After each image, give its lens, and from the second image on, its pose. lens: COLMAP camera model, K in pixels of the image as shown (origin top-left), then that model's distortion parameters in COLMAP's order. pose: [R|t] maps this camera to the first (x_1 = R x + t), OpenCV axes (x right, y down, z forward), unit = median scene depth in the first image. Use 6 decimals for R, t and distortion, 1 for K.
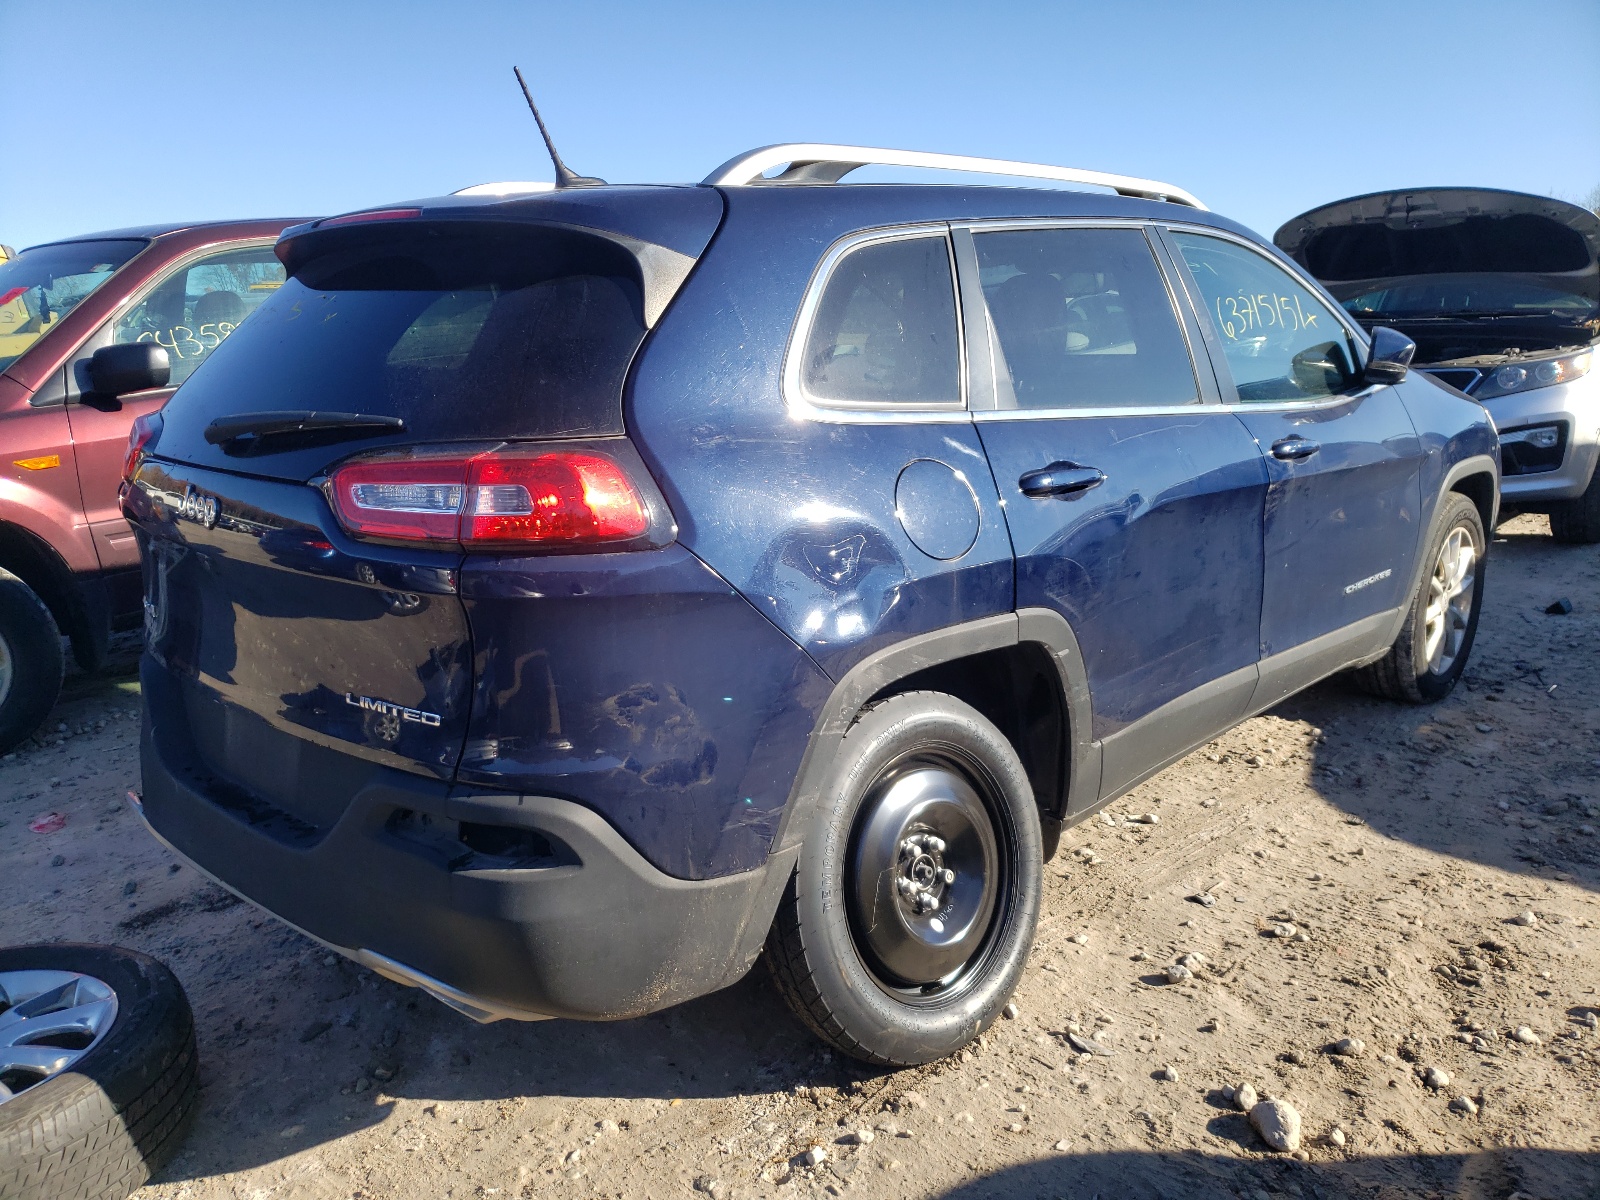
lens RADIAL K [[1277.7, 0, 800.0], [0, 1277.7, 600.0], [0, 0, 1]] dist [-0.007738, 0.052750]
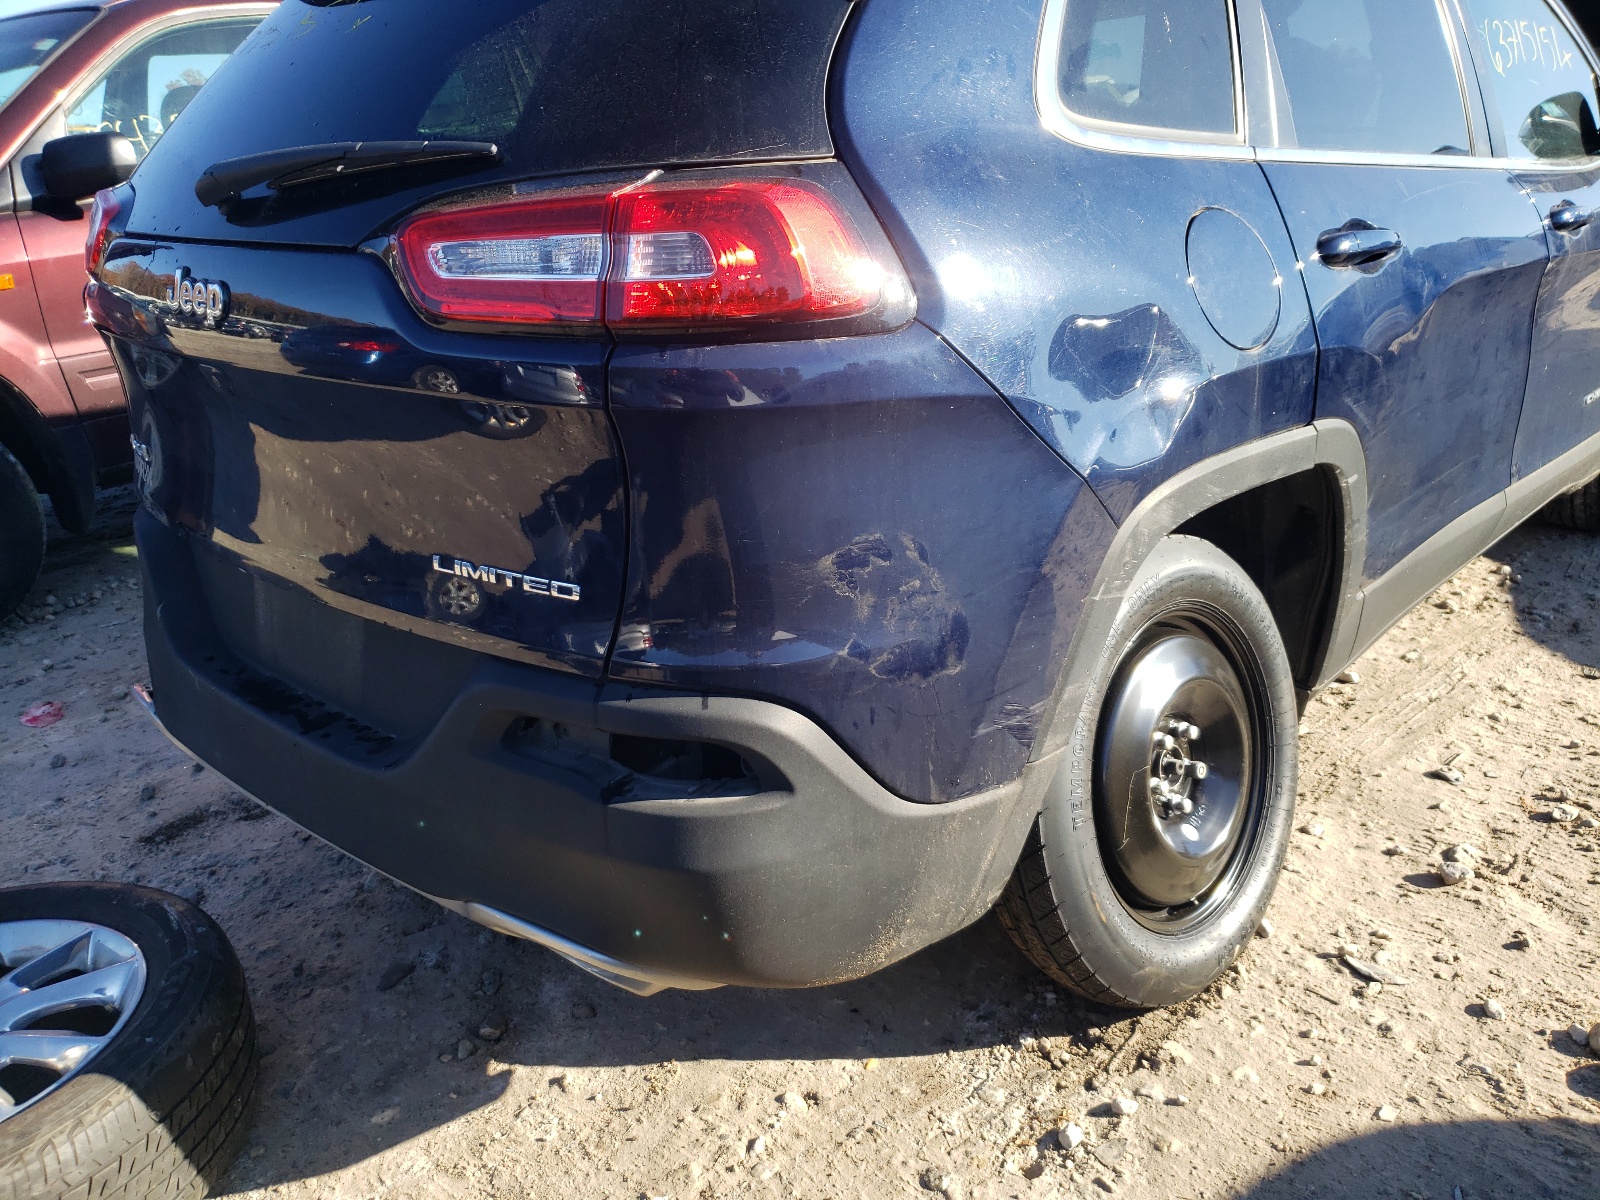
lens RADIAL K [[1228.3, 0, 800.0], [0, 1228.3, 600.0], [0, 0, 1]] dist [-0.008872, 0.040546]
pose [[0.999534, -0.025309, 0.017078, -0.144892], [0.023048, 0.992306, 0.121643, 0.017222], [-0.020025, -0.121193, 0.992427, 0.283277]]
